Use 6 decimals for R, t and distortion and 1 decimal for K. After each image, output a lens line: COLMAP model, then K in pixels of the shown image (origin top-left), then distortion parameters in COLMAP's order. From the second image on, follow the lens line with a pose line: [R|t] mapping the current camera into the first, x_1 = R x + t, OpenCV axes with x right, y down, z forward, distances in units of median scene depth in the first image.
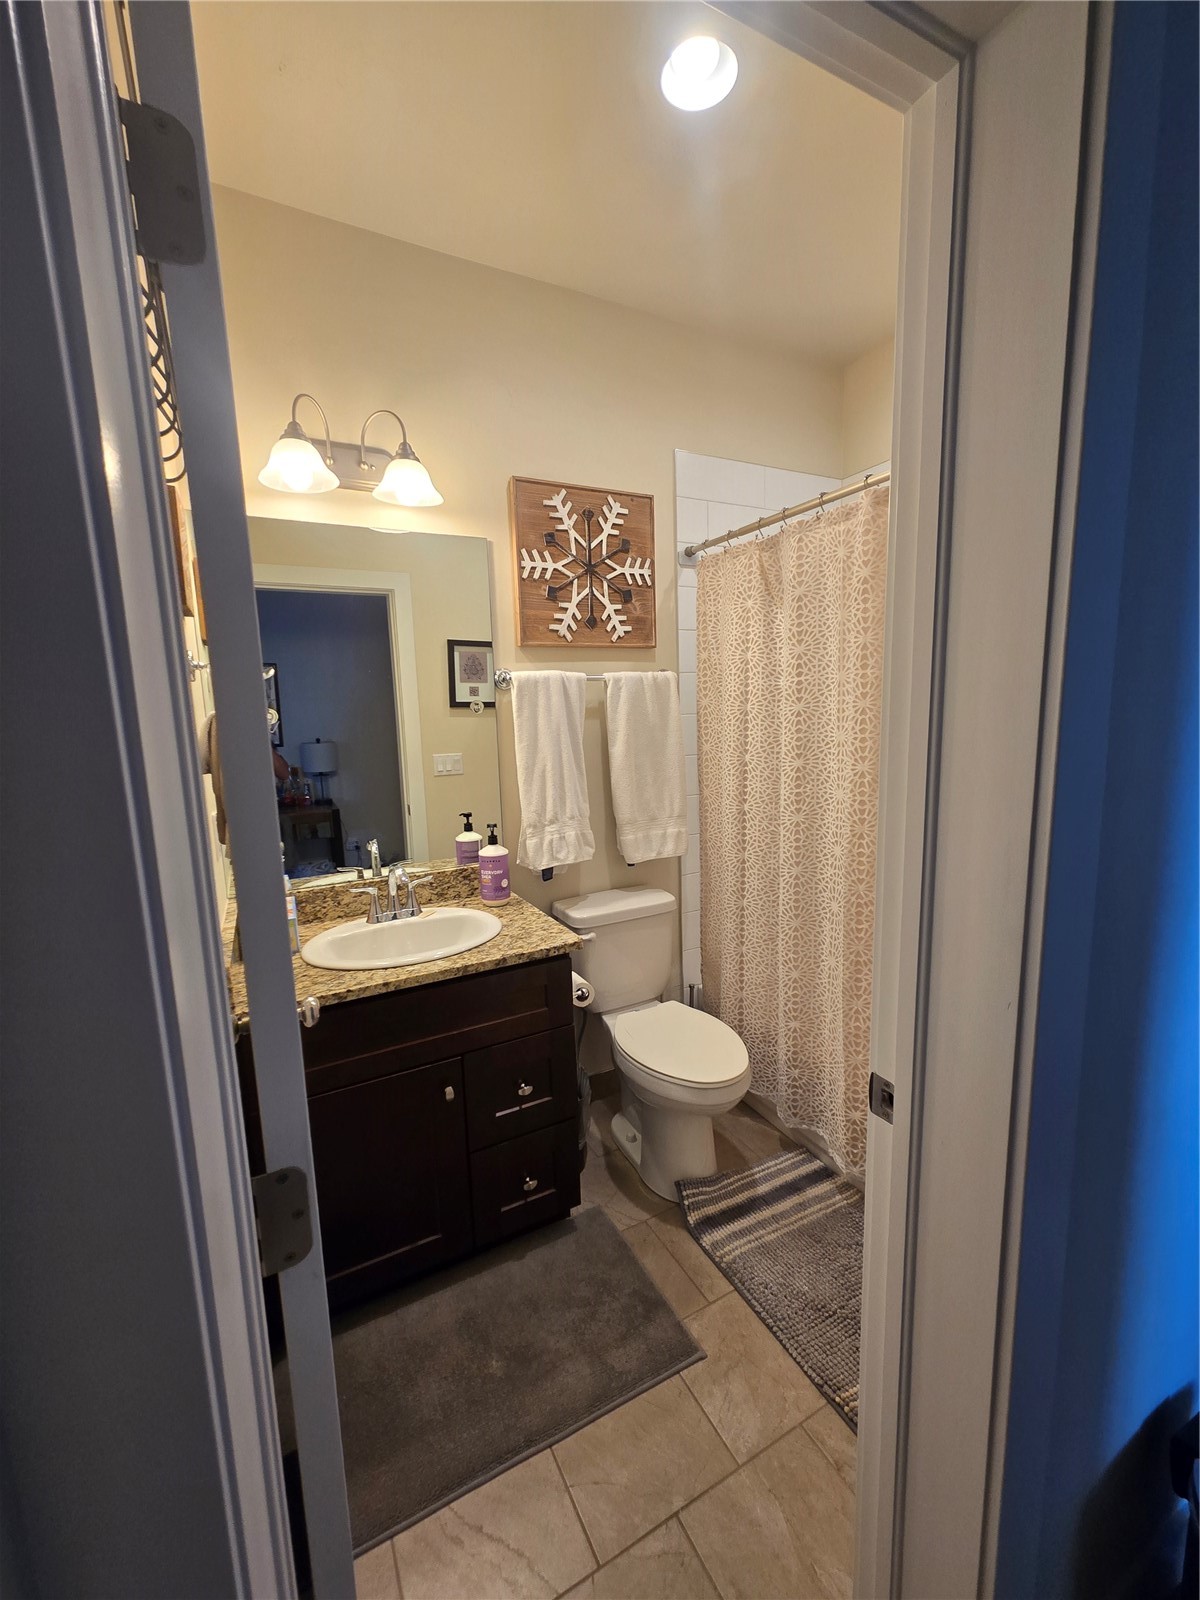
lens RADIAL K [[653.5, 0, 596.9], [0, 653.5, 804.5], [0, 0, 1]] dist [0.007160, -0.000035]
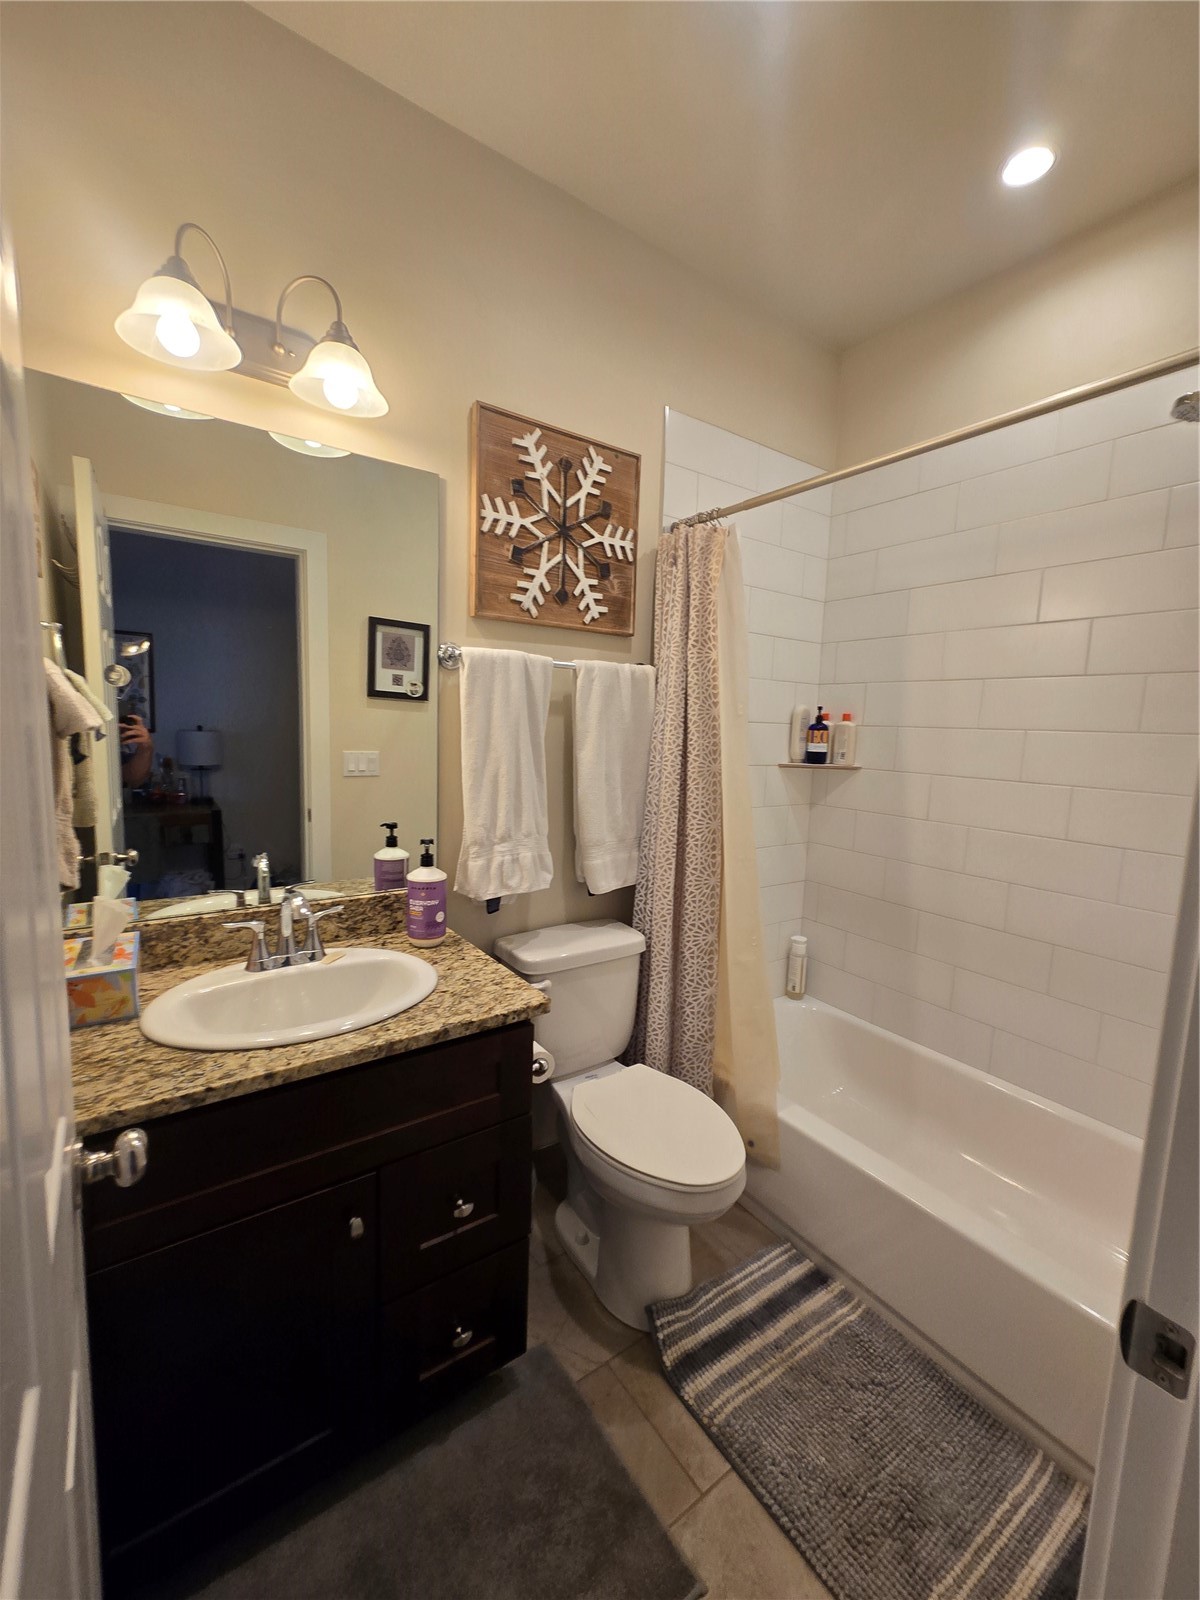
lens RADIAL K [[653.5, 0, 600.2], [0, 653.5, 798.6], [0, 0, 1]] dist [0.007160, -0.000035]
pose [[0.988429, 0.047356, 0.144100, -0.072940], [-0.042959, 0.998516, -0.033471, -0.001423], [-0.145471, 0.026893, 0.988997, 0.208137]]
